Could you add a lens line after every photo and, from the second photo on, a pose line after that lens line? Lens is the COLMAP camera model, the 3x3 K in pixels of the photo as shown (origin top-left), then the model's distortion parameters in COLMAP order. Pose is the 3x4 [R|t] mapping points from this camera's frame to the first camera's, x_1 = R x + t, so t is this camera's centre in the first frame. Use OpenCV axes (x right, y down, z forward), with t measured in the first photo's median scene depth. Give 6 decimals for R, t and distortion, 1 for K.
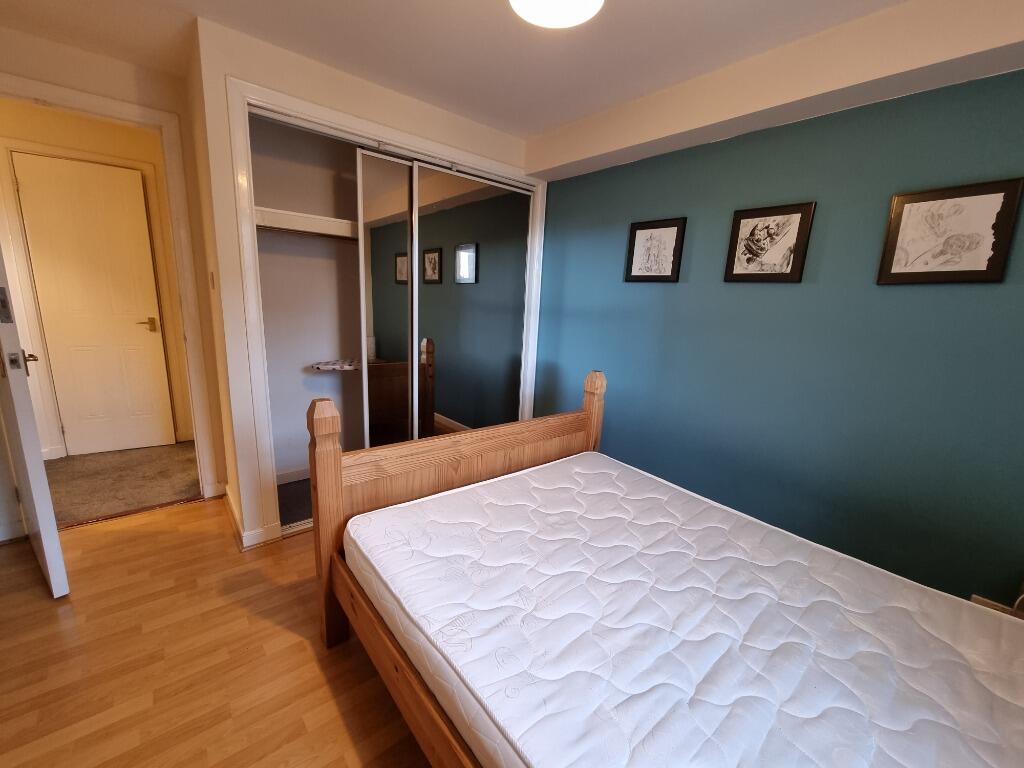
lens RADIAL K [[421.4, 0, 508.2], [0, 421.4, 389.4], [0, 0, 1]] dist [-0.003860, 0.000008]
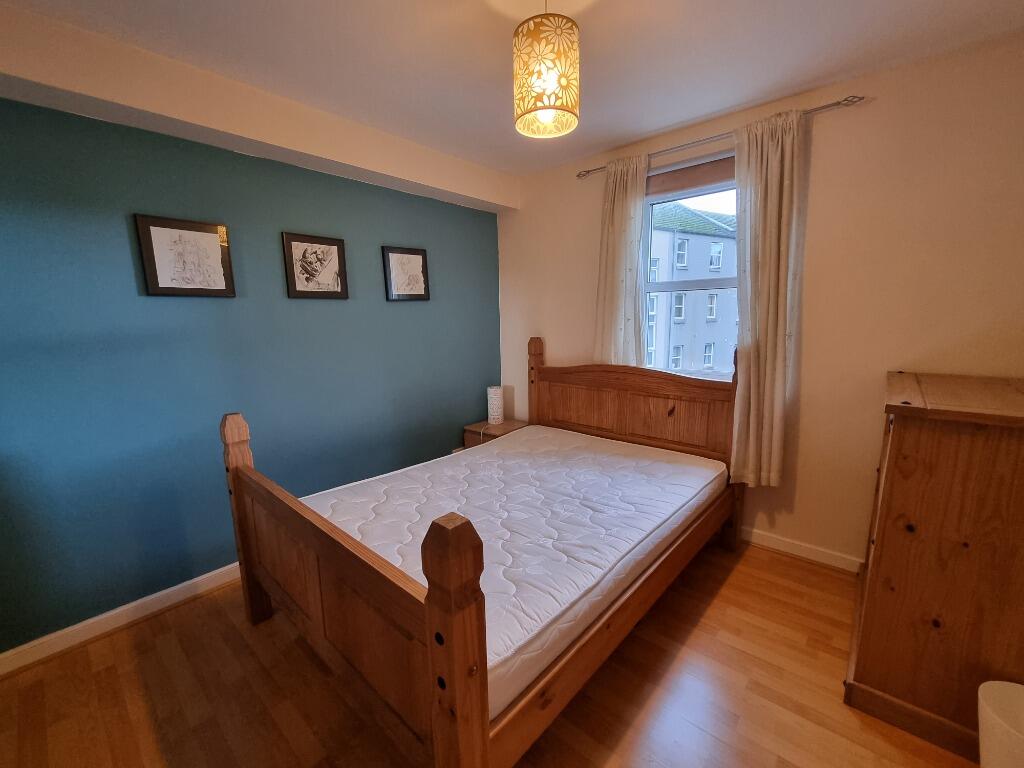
lens RADIAL K [[421.4, 0, 508.2], [0, 421.4, 389.4], [0, 0, 1]] dist [-0.003860, 0.000008]
pose [[-0.142362, -0.193940, 0.970629, -0.680397], [0.237117, 0.945381, 0.223673, -0.155452], [-0.960993, 0.261995, -0.088600, 0.674181]]
